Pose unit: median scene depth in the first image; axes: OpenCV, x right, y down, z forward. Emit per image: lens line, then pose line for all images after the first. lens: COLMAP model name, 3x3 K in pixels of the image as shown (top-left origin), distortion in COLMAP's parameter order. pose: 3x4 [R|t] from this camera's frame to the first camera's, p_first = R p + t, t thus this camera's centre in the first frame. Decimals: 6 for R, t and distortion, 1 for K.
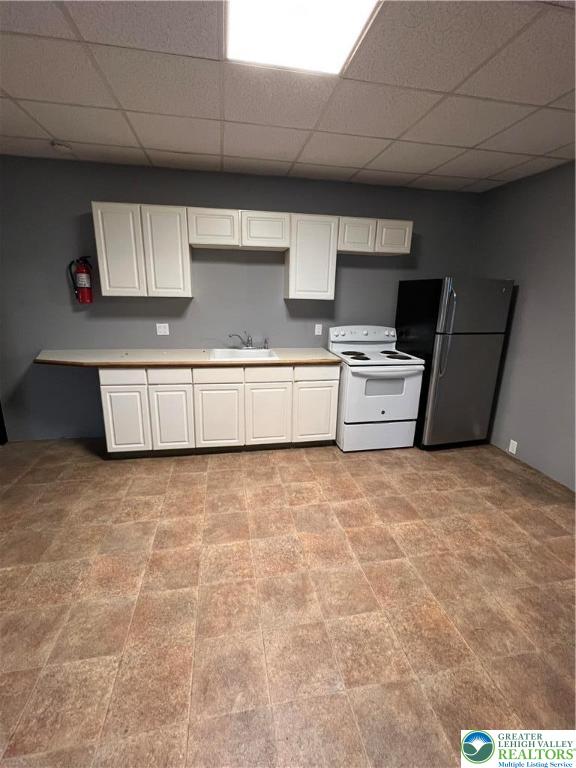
lens RADIAL K [[342.3, 0, 288.2], [0, 342.3, 383.6], [0, 0, 1]] dist [0.000644, -0.000156]
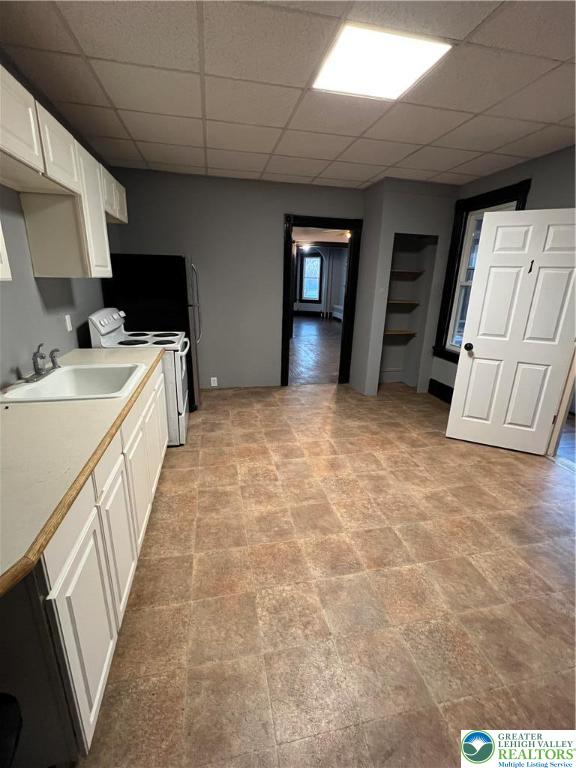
lens RADIAL K [[342.3, 0, 290.5], [0, 342.3, 381.4], [0, 0, 1]] dist [0.000644, -0.000156]
pose [[-0.031343, -0.313589, 0.949042, -0.972689], [0.233588, 0.920916, 0.312010, -0.258053], [-0.971830, 0.231464, 0.044386, 0.931072]]
